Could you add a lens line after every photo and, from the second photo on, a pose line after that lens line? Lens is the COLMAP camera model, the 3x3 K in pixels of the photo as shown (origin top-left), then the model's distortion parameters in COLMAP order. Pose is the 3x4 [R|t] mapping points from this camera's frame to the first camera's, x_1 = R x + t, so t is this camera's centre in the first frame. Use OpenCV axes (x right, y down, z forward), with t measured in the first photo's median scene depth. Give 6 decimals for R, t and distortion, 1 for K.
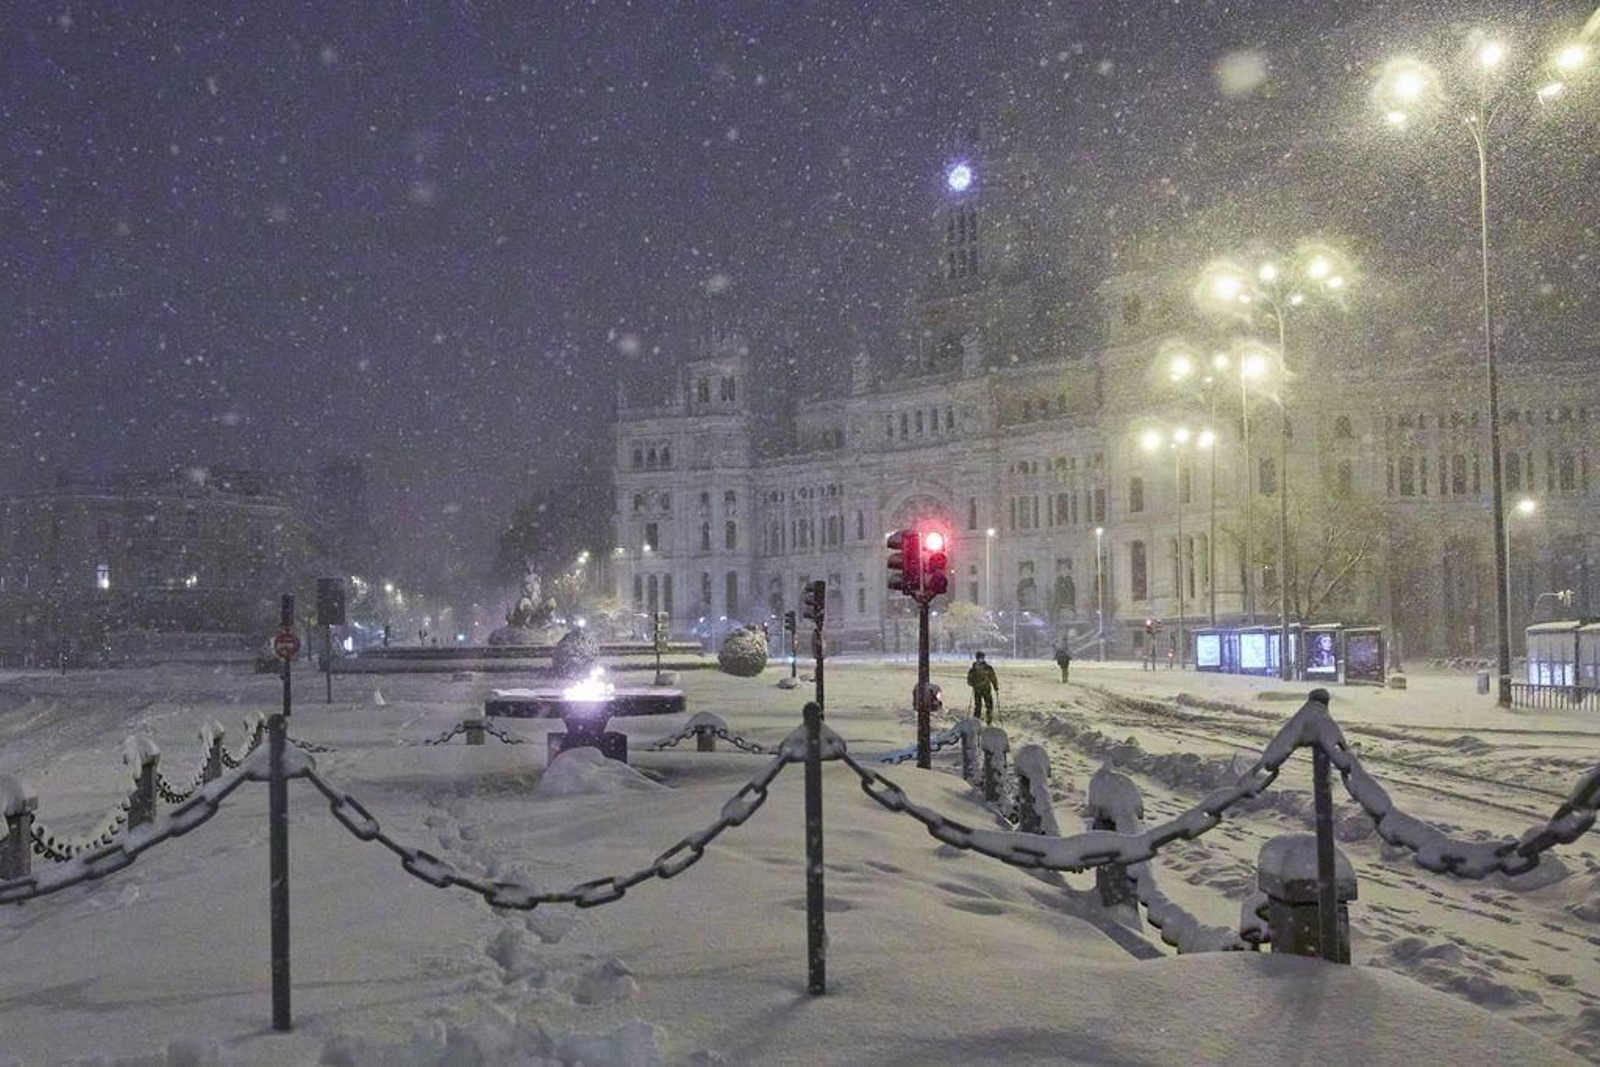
lens RADIAL K [[1329.2, 0, 799.8], [0, 1329.2, 536.1], [0, 0, 1]] dist [-0.058163, 0.001412]
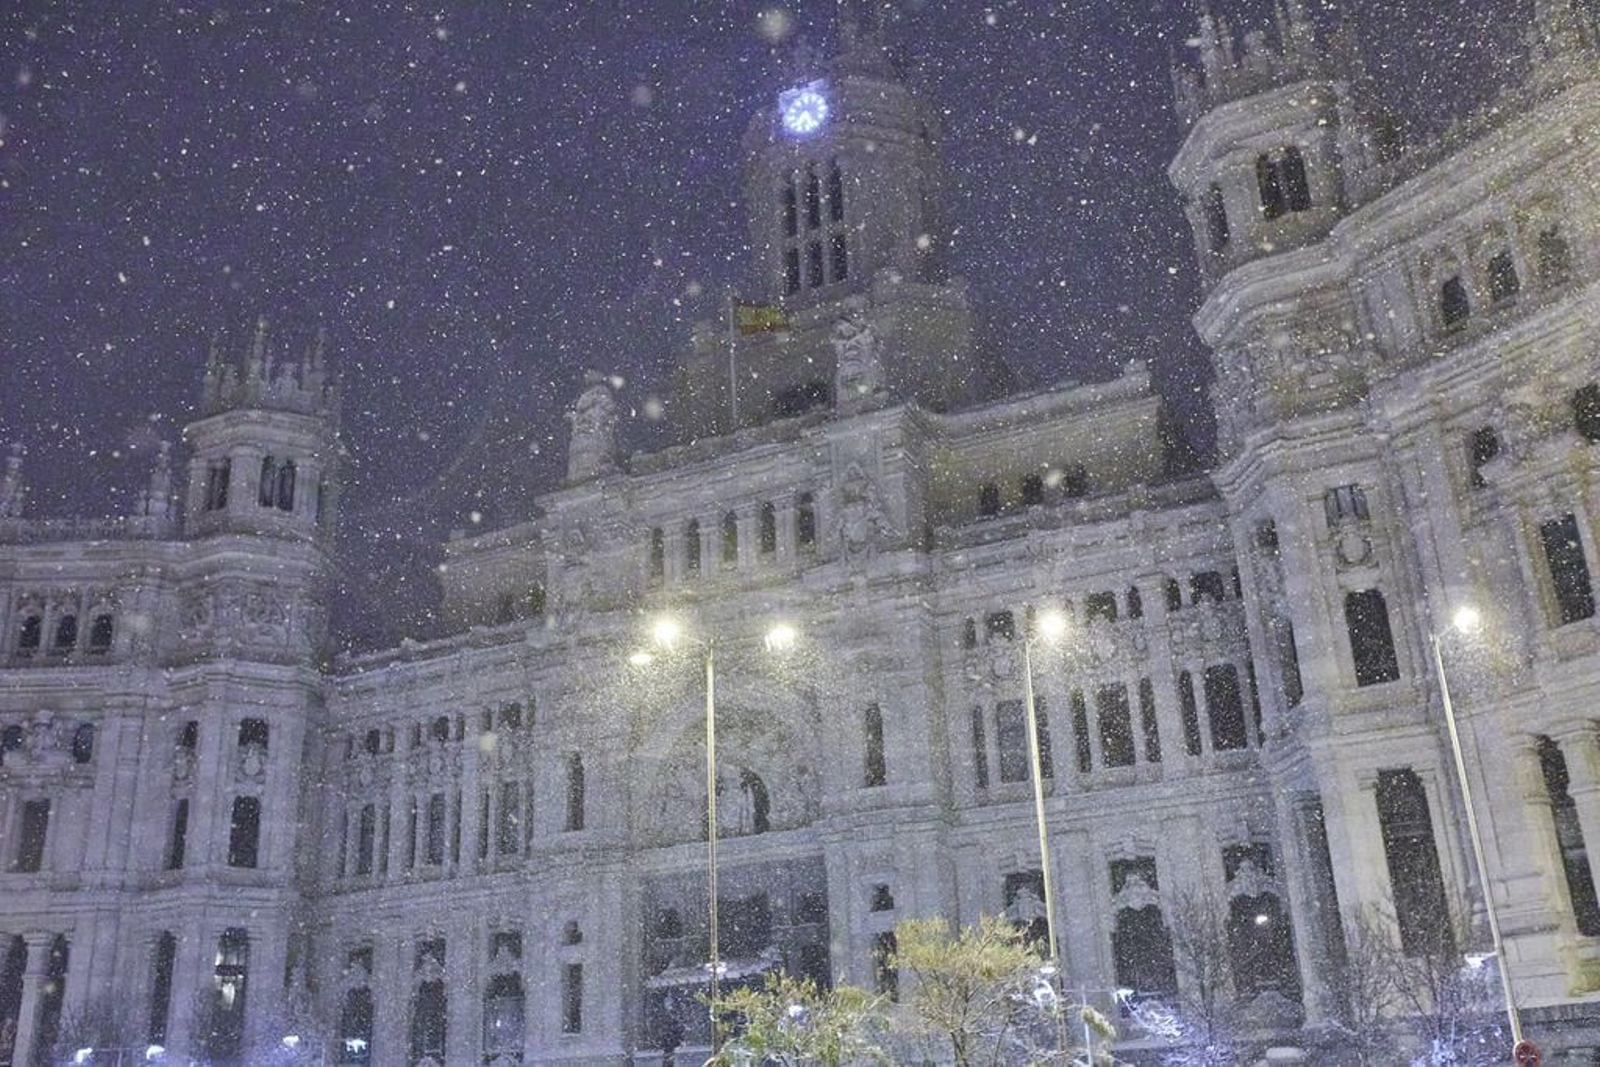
lens RADIAL K [[1329.2, 0, 797.1], [0, 1329.2, 533.0], [0, 0, 1]] dist [-0.058163, 0.001412]
pose [[0.986544, 0.033962, 0.159931, 0.043169], [0.018797, 0.948142, -0.317291, 0.041171], [-0.162413, 0.316028, 0.934745, 0.587834]]
